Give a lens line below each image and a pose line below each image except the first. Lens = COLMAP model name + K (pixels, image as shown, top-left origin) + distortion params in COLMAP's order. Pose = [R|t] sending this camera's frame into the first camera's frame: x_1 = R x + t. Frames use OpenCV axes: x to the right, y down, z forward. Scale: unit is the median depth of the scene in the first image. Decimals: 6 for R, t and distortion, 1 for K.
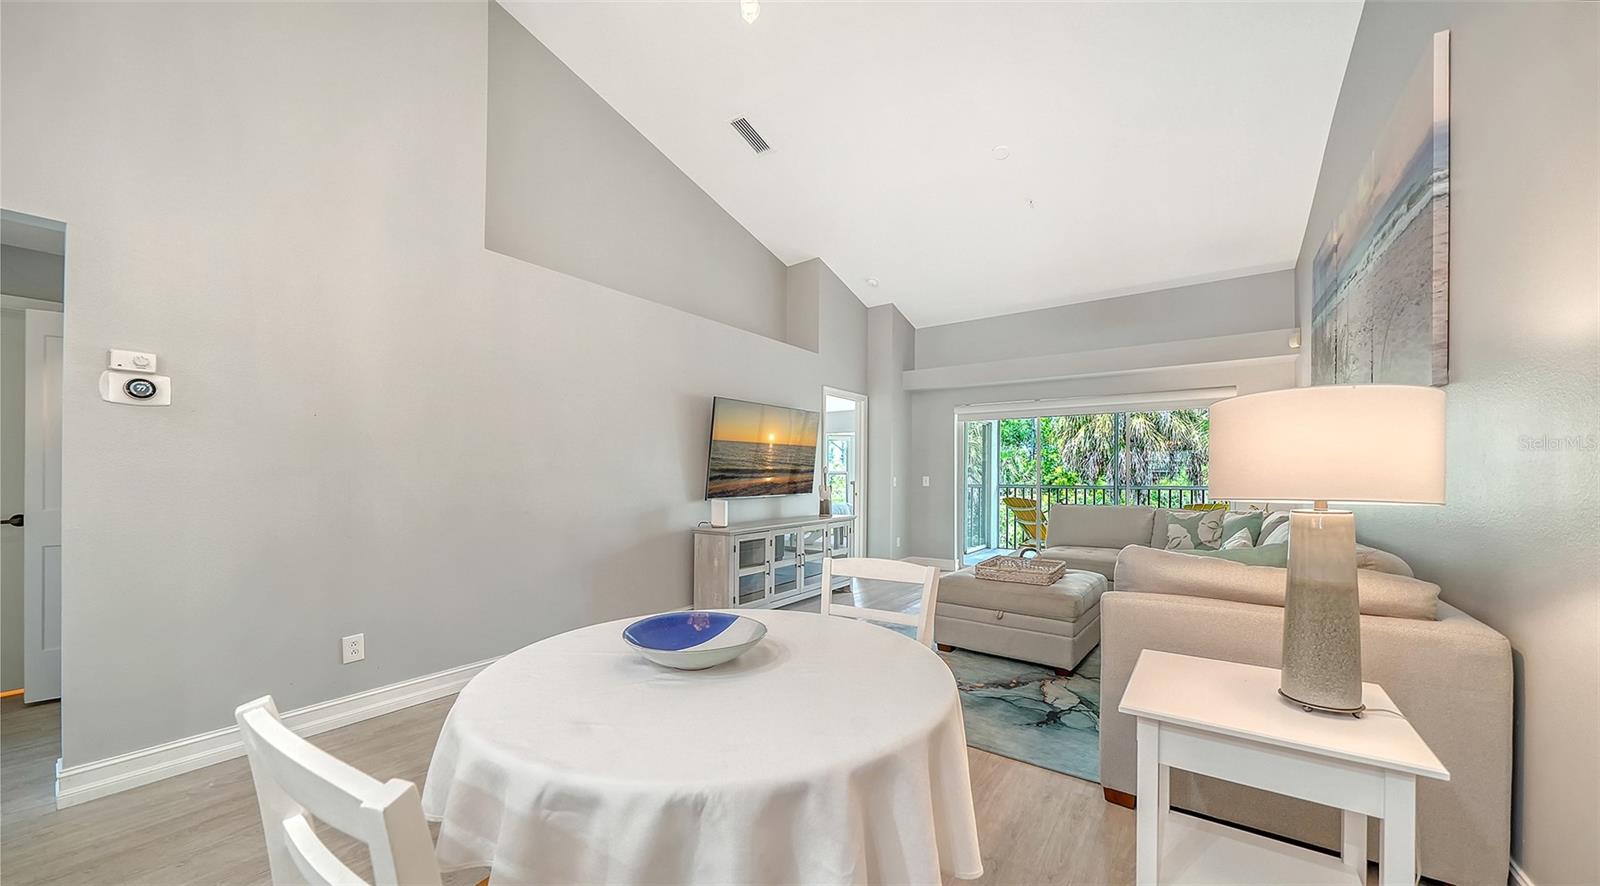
lens RADIAL K [[561.2, 0, 797.1], [0, 561.2, 472.8], [0, 0, 1]] dist [0.000720, 0.000102]
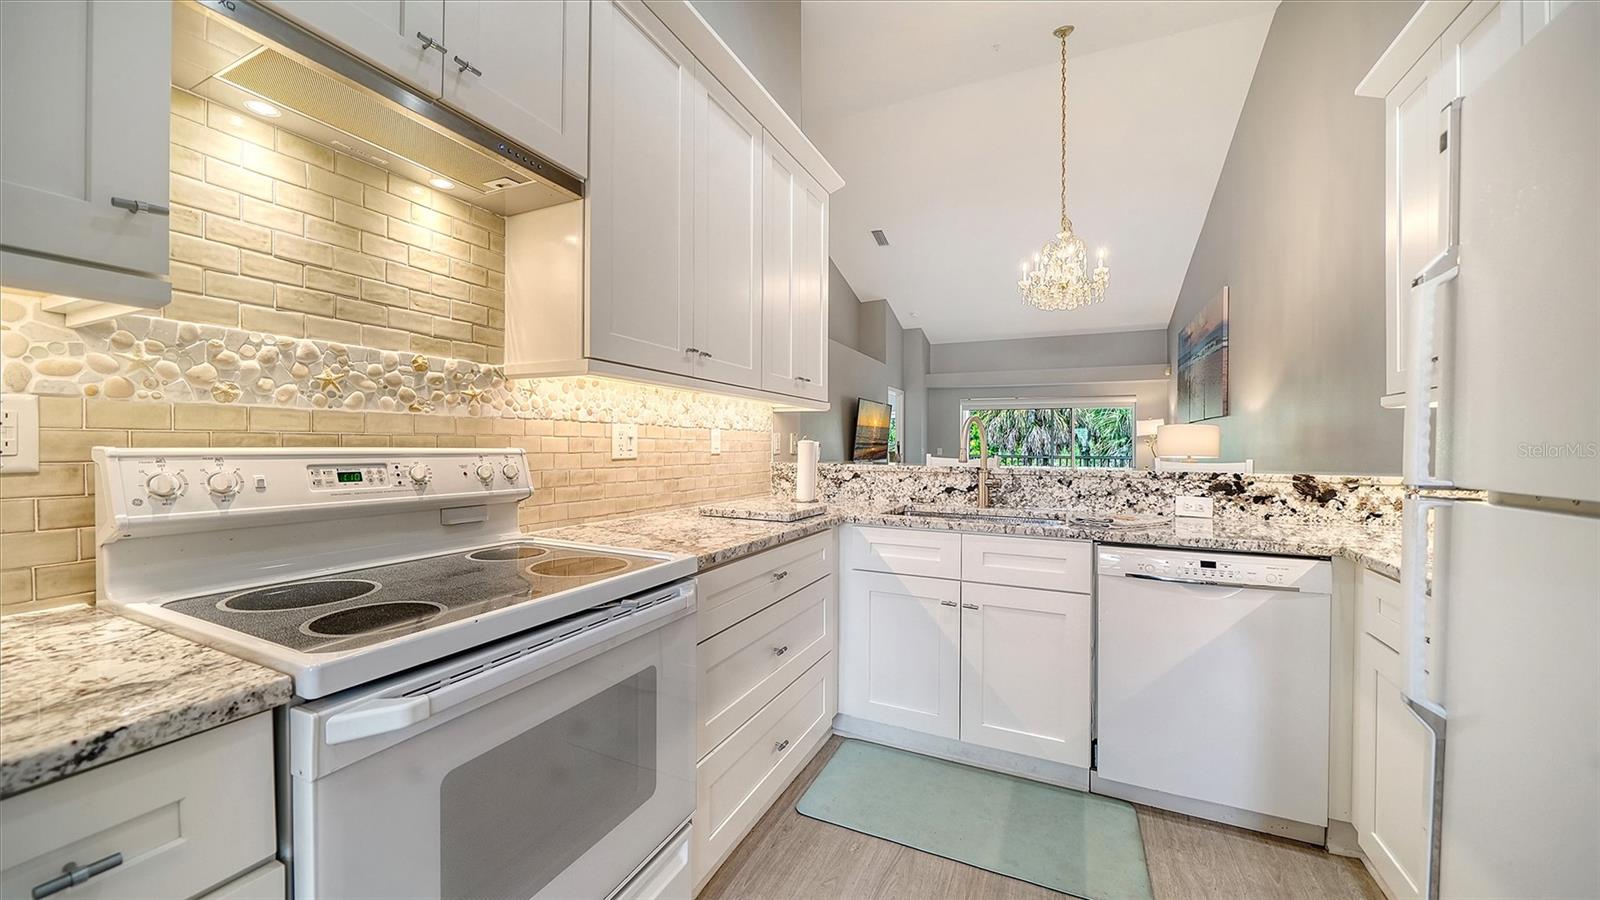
lens RADIAL K [[584.4, 0, 795.9], [0, 584.4, 442.3], [0, 0, 1]] dist [-0.002383, -0.000229]
pose [[0.983481, 0.010361, 0.180716, -0.529520], [-0.010042, 0.999946, -0.002683, -0.000759], [-0.180734, 0.000824, 0.983532, -0.528450]]
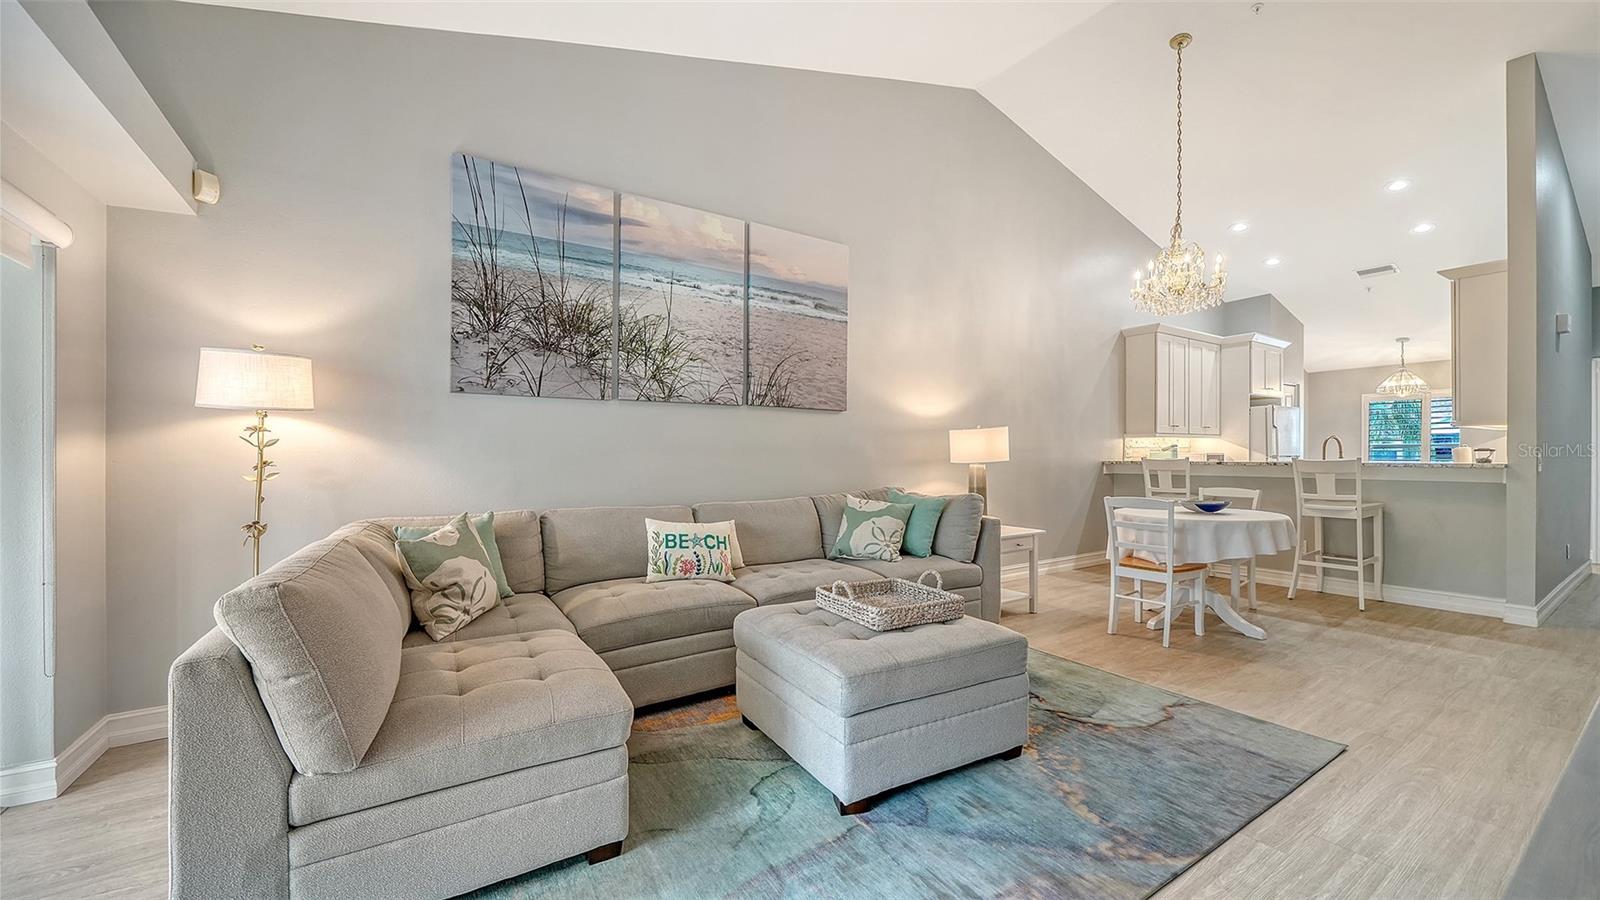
lens RADIAL K [[619.0, 0, 795.8], [0, 619.0, 457.6], [0, 0, 1]] dist [0.001407, 0.000044]
pose [[-0.935450, 0.000434, 0.353459, 0.177463], [0.002921, 0.999975, 0.006503, 0.000859], [-0.353447, 0.007116, -0.935427, 1.214559]]
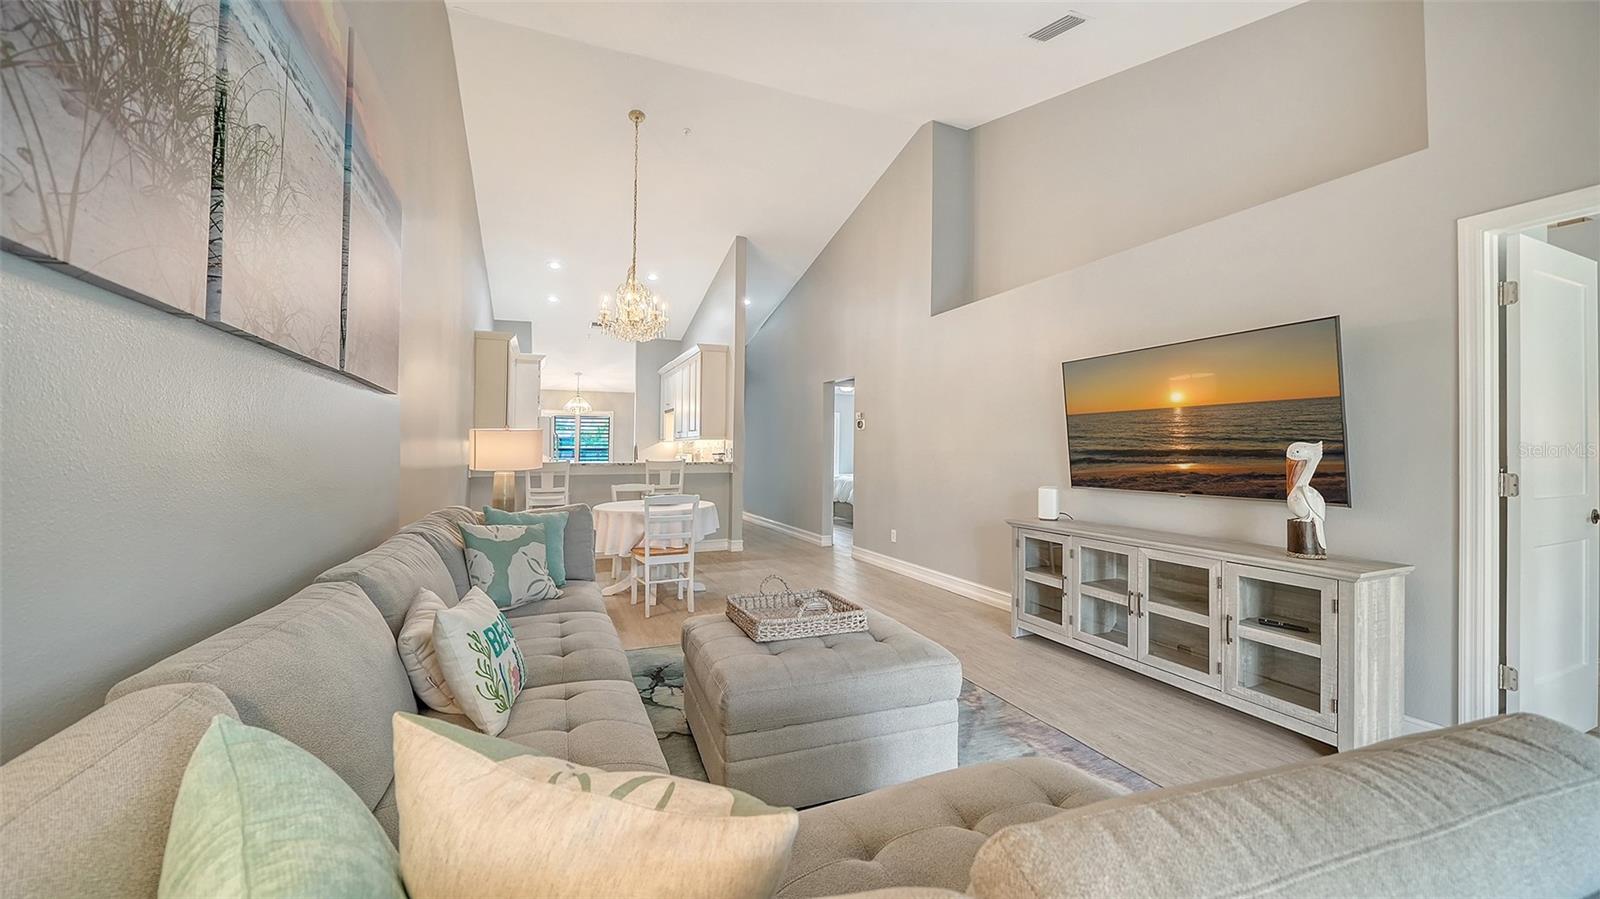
lens RADIAL K [[596.6, 0, 800.4], [0, 596.6, 444.3], [0, 0, 1]] dist [0.000064, -0.000007]
pose [[-0.513134, -0.006923, -0.858281, 0.692725], [0.004269, 0.999935, -0.010618, -0.007088], [0.858298, -0.009112, -0.513071, 0.966687]]
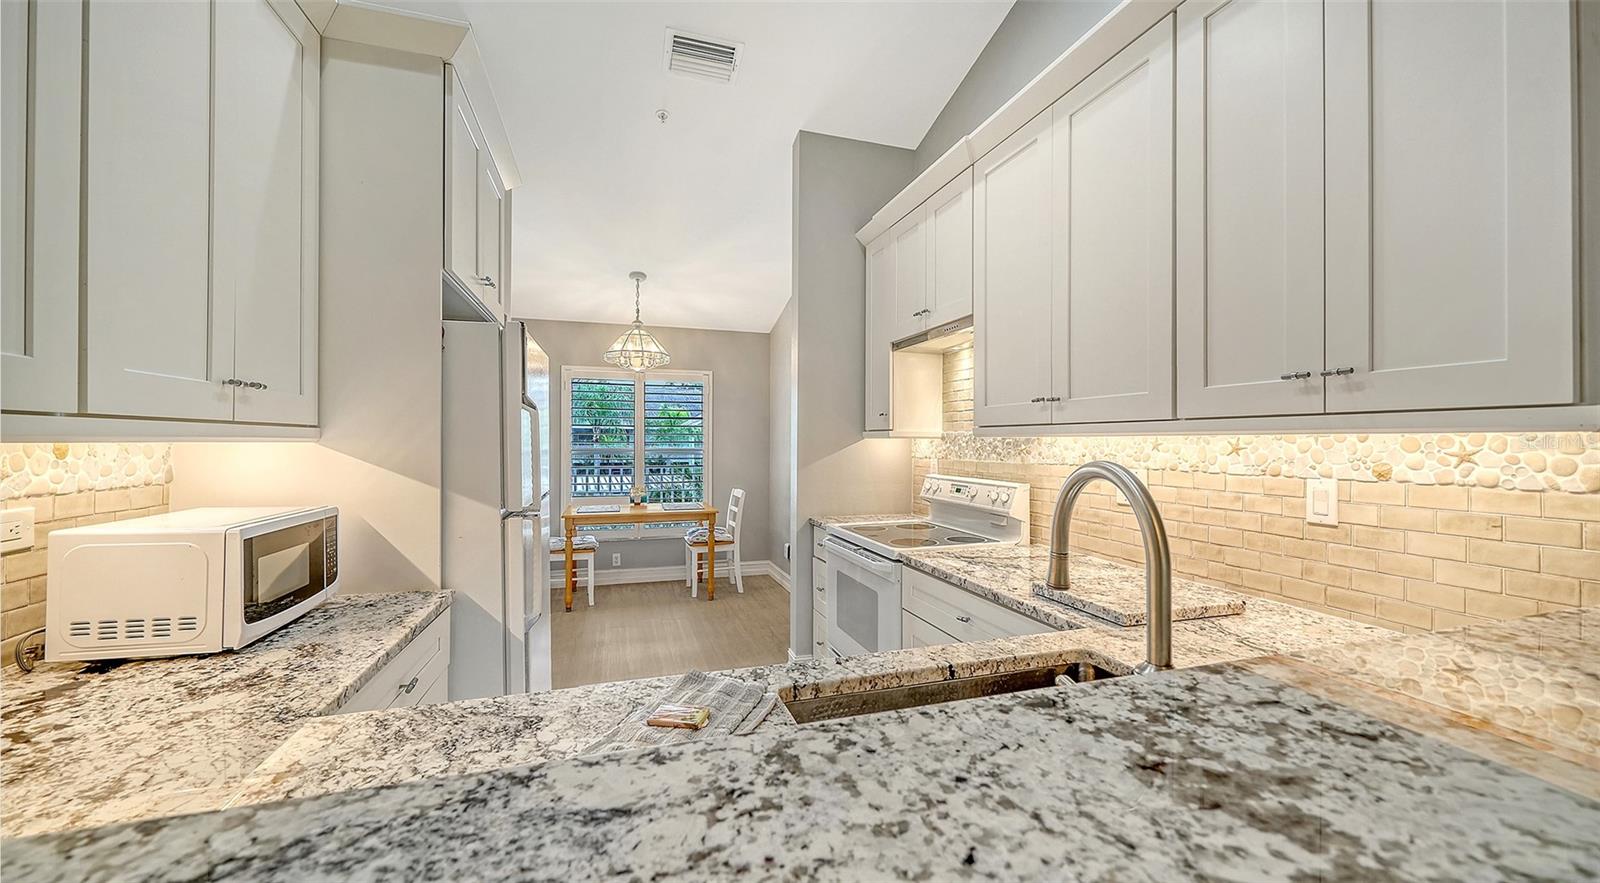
lens RADIAL K [[597.1, 0, 809.2], [0, 597.1, 443.5], [0, 0, 1]] dist [-0.004898, -0.000201]
pose [[-0.589728, 0.000518, -0.807602, -0.125907], [-0.001659, 0.999997, 0.001853, -0.030512], [0.807601, 0.002432, -0.589725, -0.048731]]
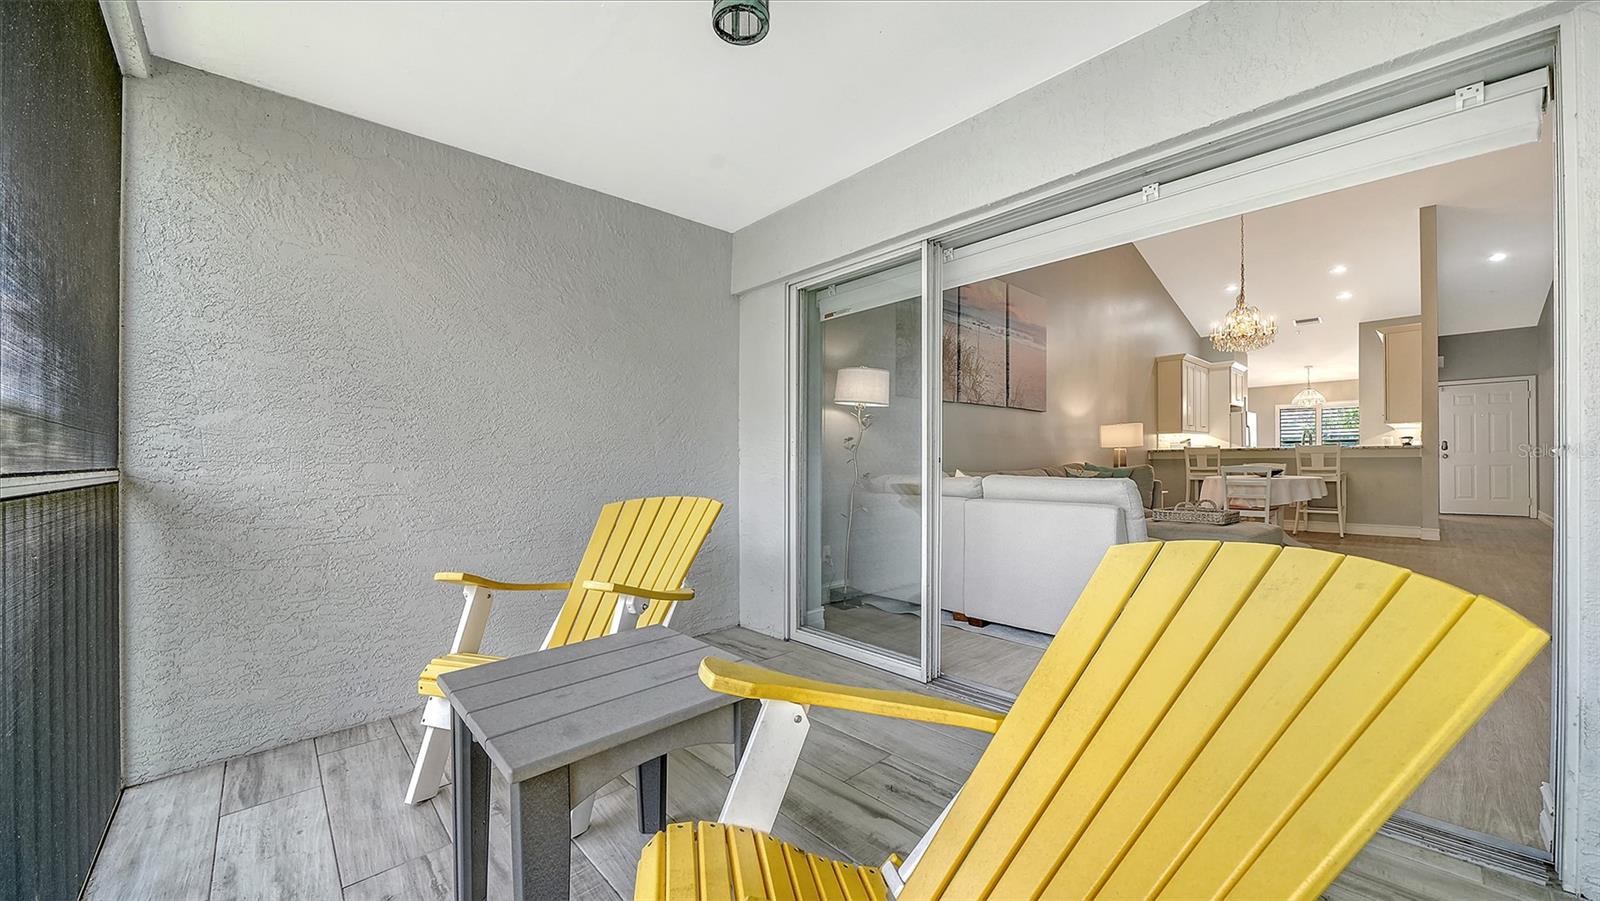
lens RADIAL K [[600.0, 0, 803.8], [0, 600.0, 462.8], [0, 0, 1]] dist [0.000759, -0.000111]
pose [[-0.981799, 0.008644, 0.189726, 0.678064], [0.009996, 0.999931, 0.006172, 0.033242], [-0.189659, 0.007956, -0.981818, 1.684823]]
